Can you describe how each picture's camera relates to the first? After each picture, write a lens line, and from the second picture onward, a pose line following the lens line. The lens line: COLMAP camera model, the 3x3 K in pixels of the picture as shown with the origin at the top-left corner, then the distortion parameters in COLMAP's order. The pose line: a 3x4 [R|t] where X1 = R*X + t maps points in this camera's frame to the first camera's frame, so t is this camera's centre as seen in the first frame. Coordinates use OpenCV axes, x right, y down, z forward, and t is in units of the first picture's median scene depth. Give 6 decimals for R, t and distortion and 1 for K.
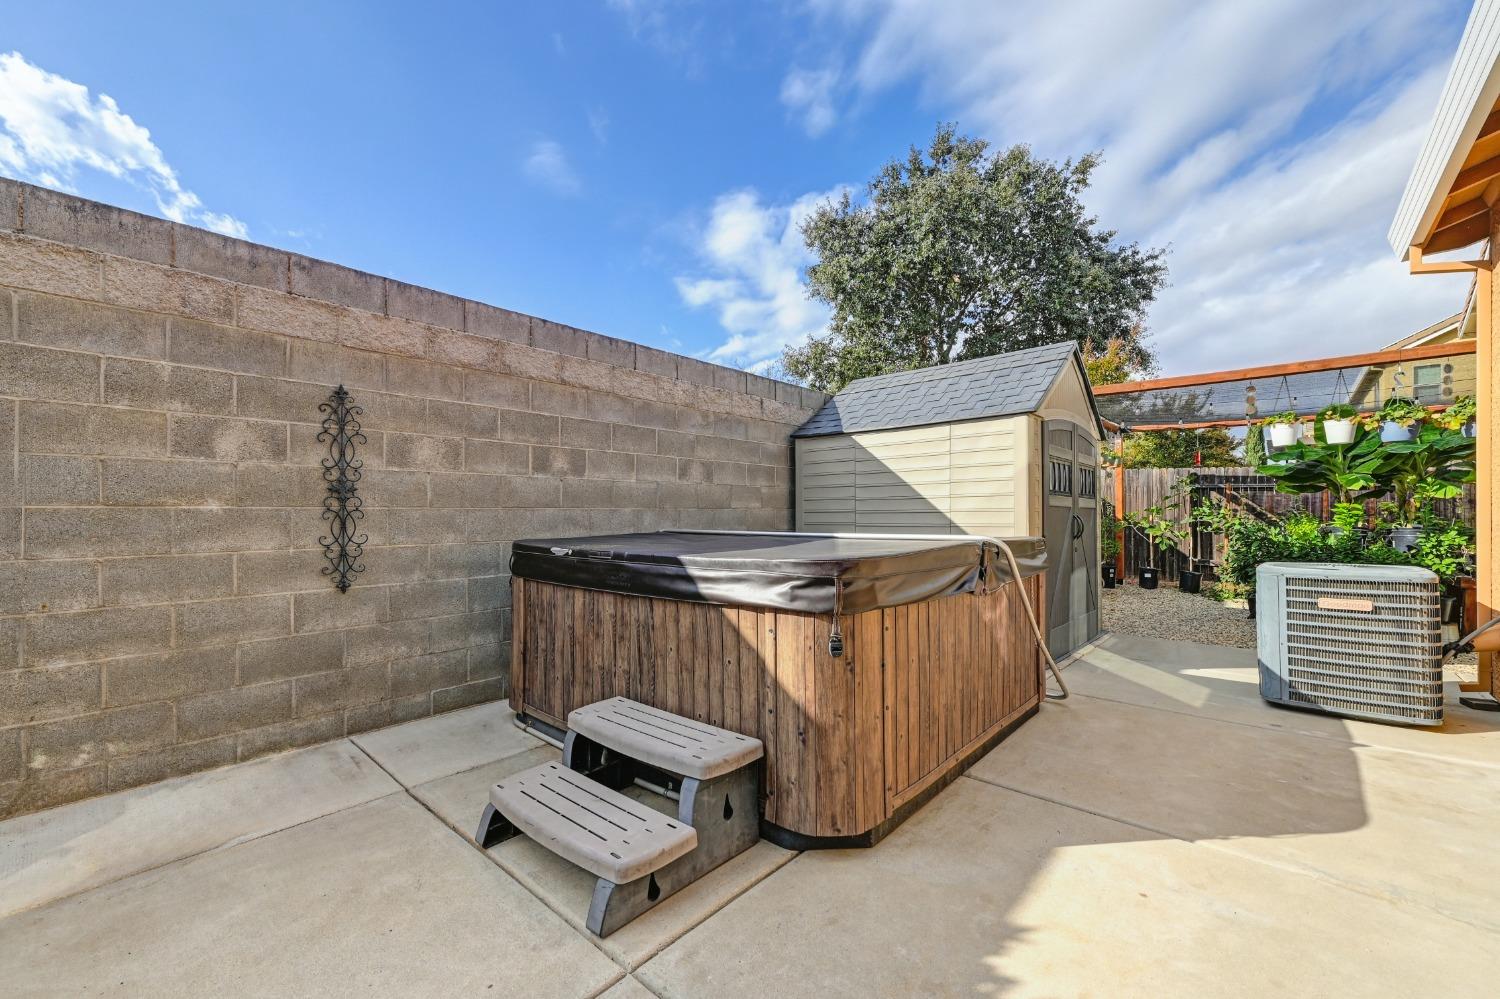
lens RADIAL K [[600.6, 0, 754.6], [0, 600.6, 506.1], [0, 0, 1]] dist [0.001357, 0.000304]
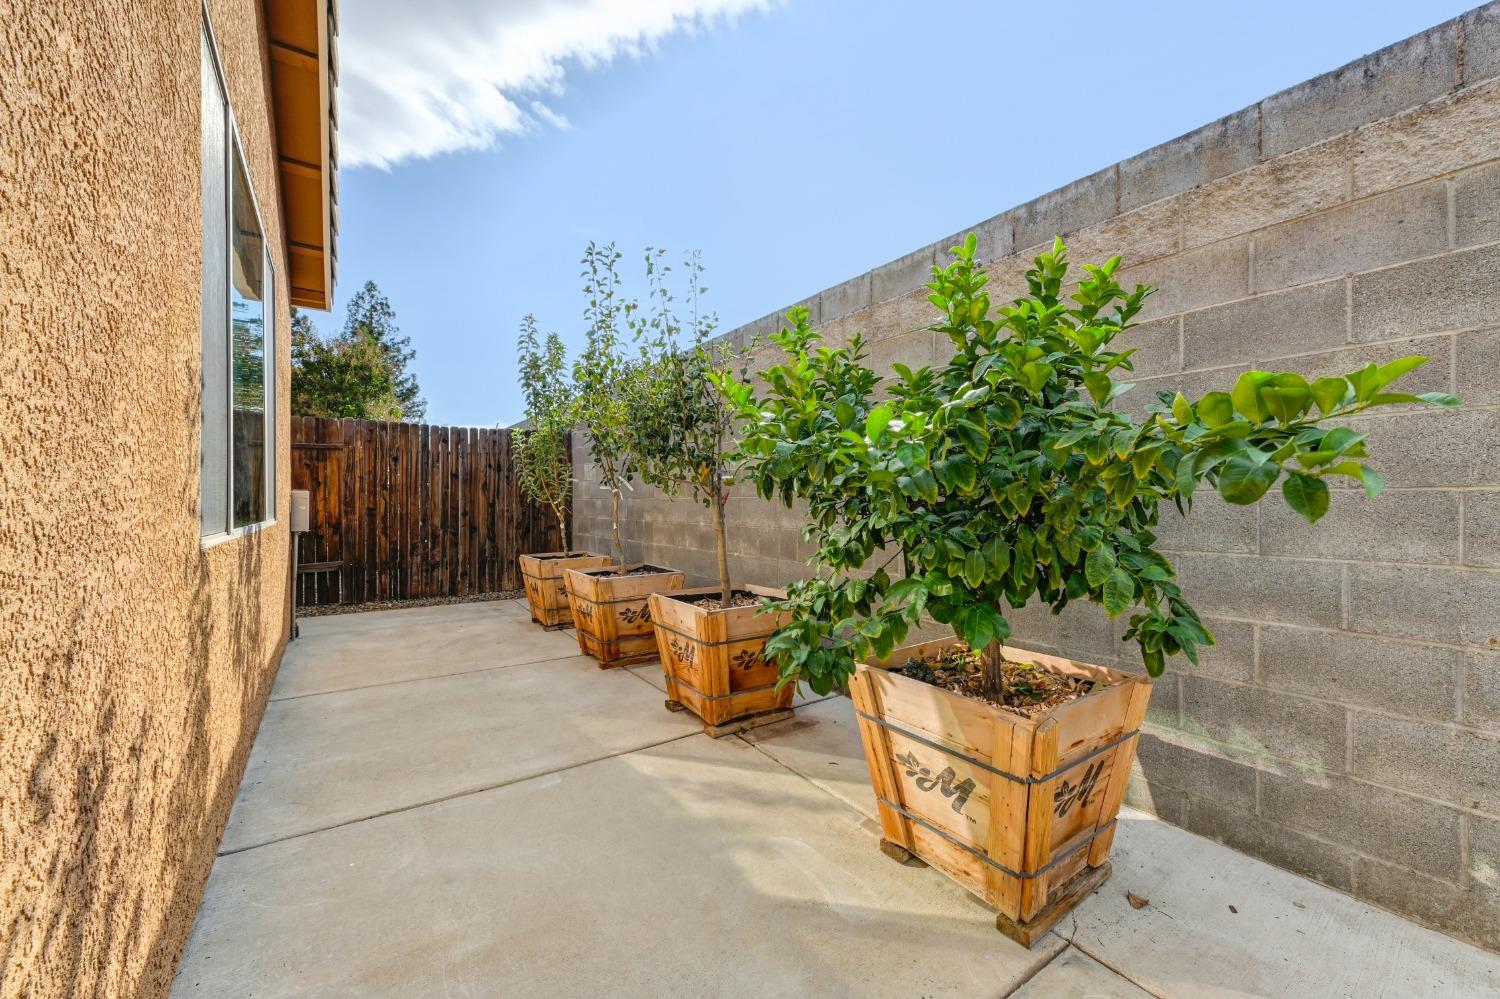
lens RADIAL K [[600.6, 0, 754.6], [0, 600.6, 506.1], [0, 0, 1]] dist [0.001357, 0.000304]
pose [[-0.235604, 0.005342, -0.971835, -0.307333], [0.007115, 0.999968, 0.003771, 0.010718], [0.971823, -0.006026, -0.235634, 0.323563]]
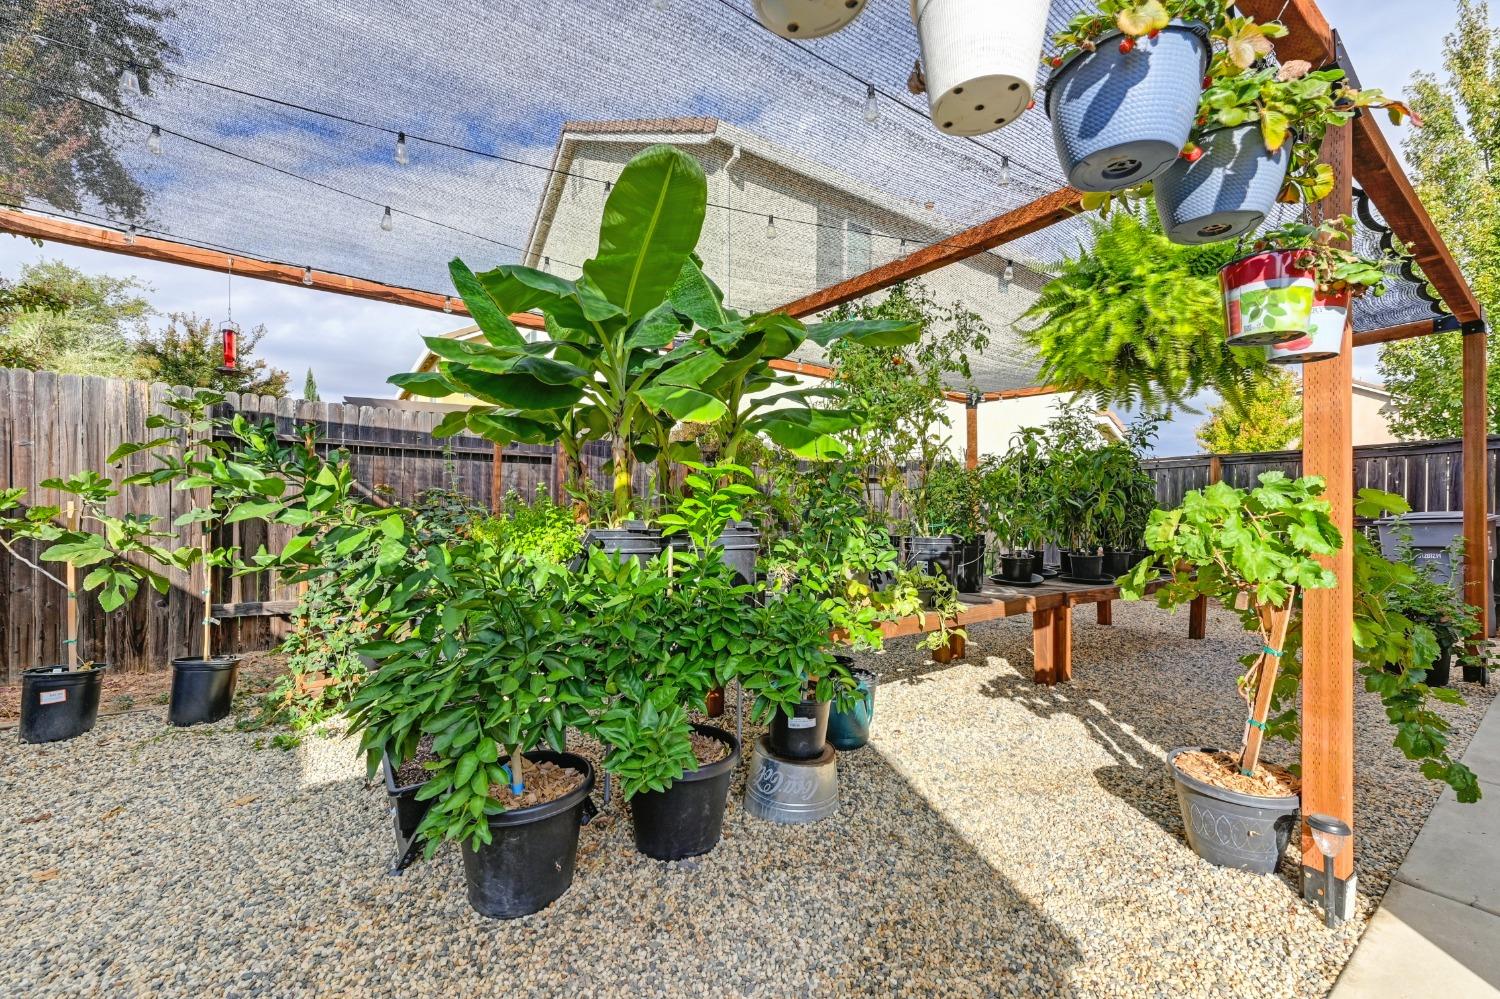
lens RADIAL K [[600.6, 0, 754.6], [0, 600.6, 506.1], [0, 0, 1]] dist [0.001357, 0.000304]
pose [[0.231017, -0.008463, 0.972913, 1.373789], [-0.012363, 0.999856, 0.011634, 0.028723], [-0.972871, -0.014716, 0.230879, 1.823740]]
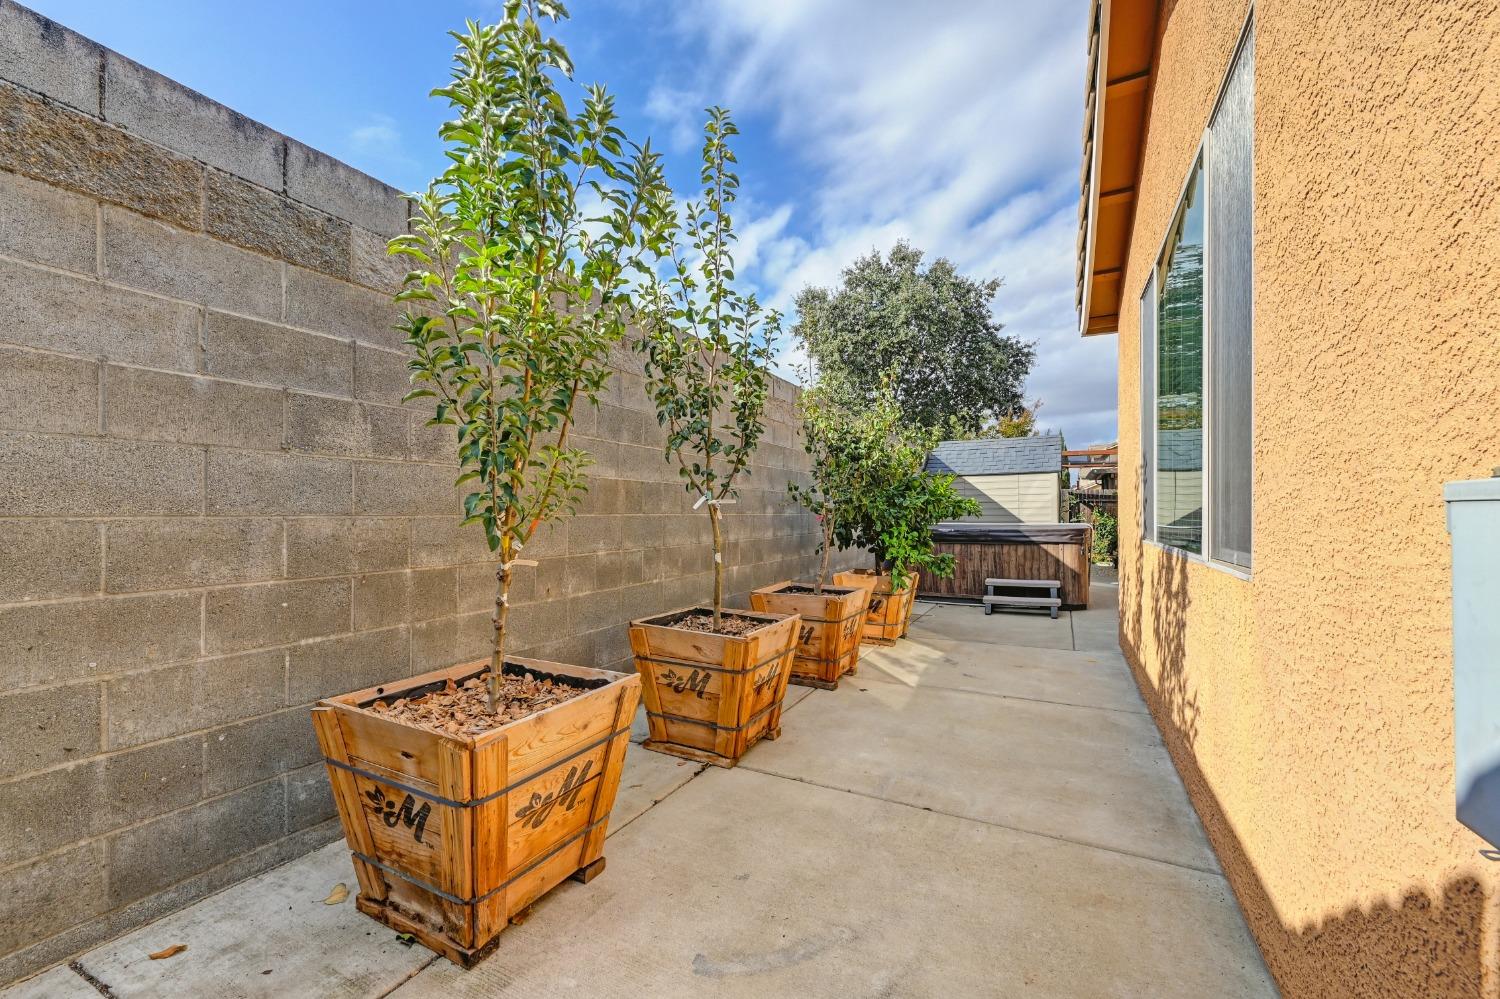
lens RADIAL K [[600.6, 0, 754.6], [0, 600.6, 506.1], [0, 0, 1]] dist [0.001357, 0.000304]
pose [[0.967473, 0.004089, 0.252941, -1.970966], [-0.003455, 0.999990, -0.002951, -0.023295], [-0.252951, 0.001981, 0.967477, -1.475416]]
